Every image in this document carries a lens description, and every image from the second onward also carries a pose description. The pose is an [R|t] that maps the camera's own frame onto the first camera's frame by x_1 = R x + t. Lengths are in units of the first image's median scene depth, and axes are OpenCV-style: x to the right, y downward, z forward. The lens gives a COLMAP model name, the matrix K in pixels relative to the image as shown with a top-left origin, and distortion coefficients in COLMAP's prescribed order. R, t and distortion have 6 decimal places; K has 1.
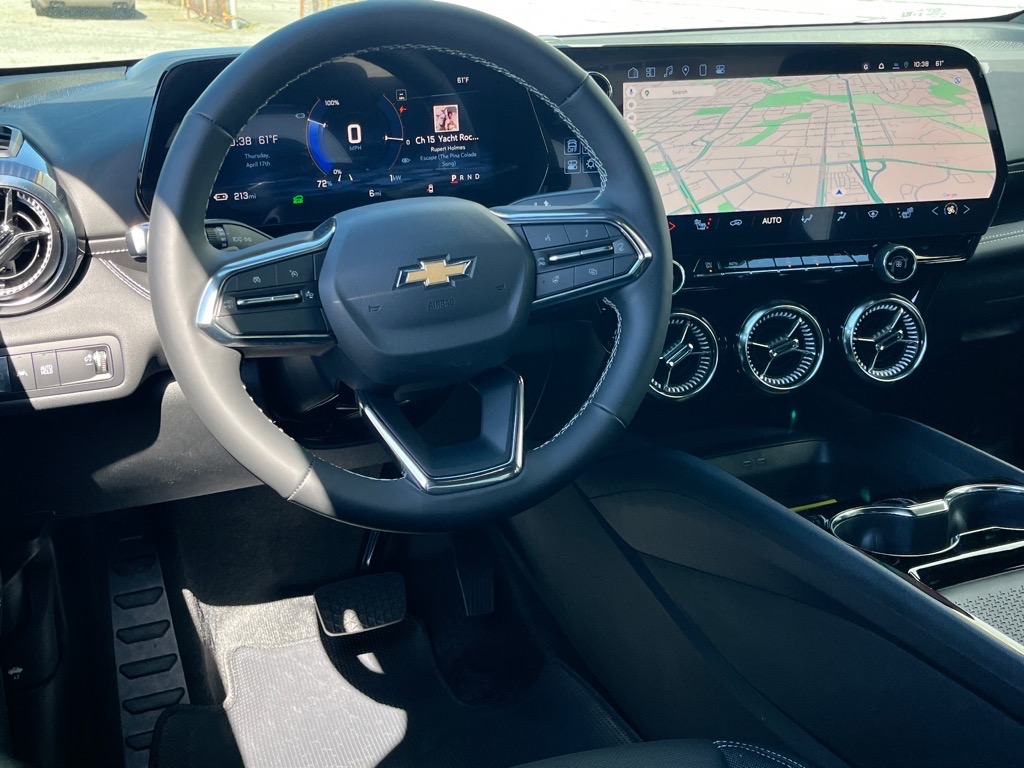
lens RADIAL K [[1164.0, 0, 514.0], [0, 1164.0, 384.7], [0, 0, 1]] dist [0.083506, 0.000000]
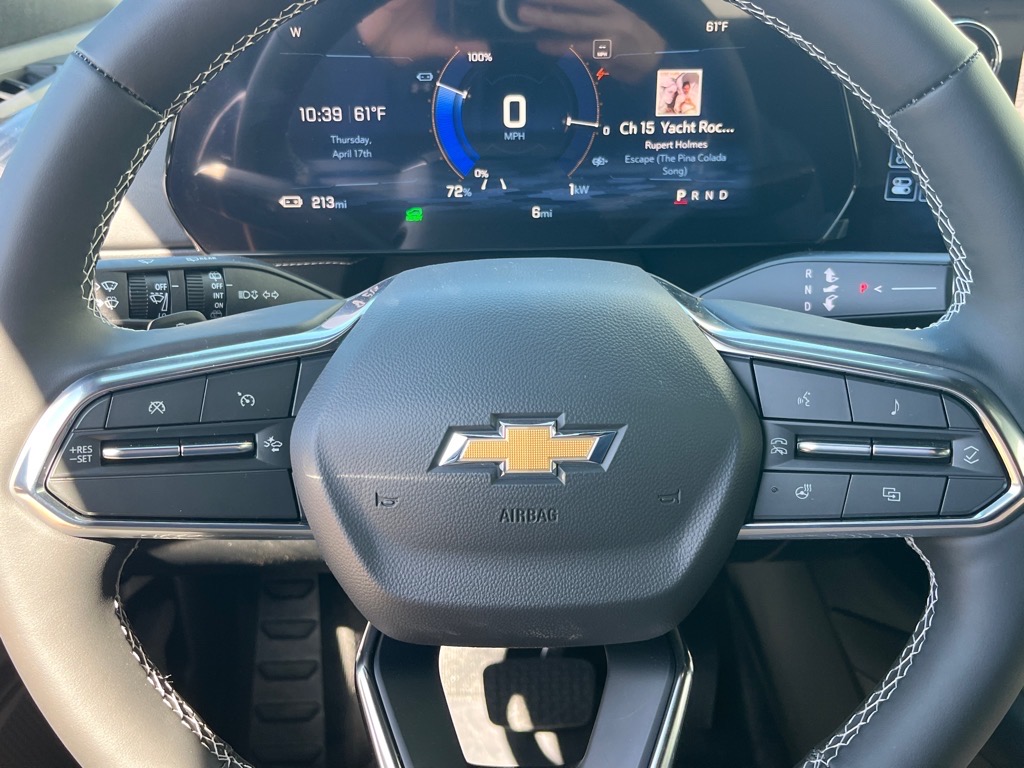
lens RADIAL K [[968.2, 0, 508.9], [0, 968.2, 384.5], [0, 0, 1]] dist [0.020077, 0.000000]
pose [[0.941699, 0.152041, -0.300144, 0.028819], [-0.121944, 0.985653, 0.116695, -0.132788], [0.313580, -0.073291, 0.946729, 0.514972]]
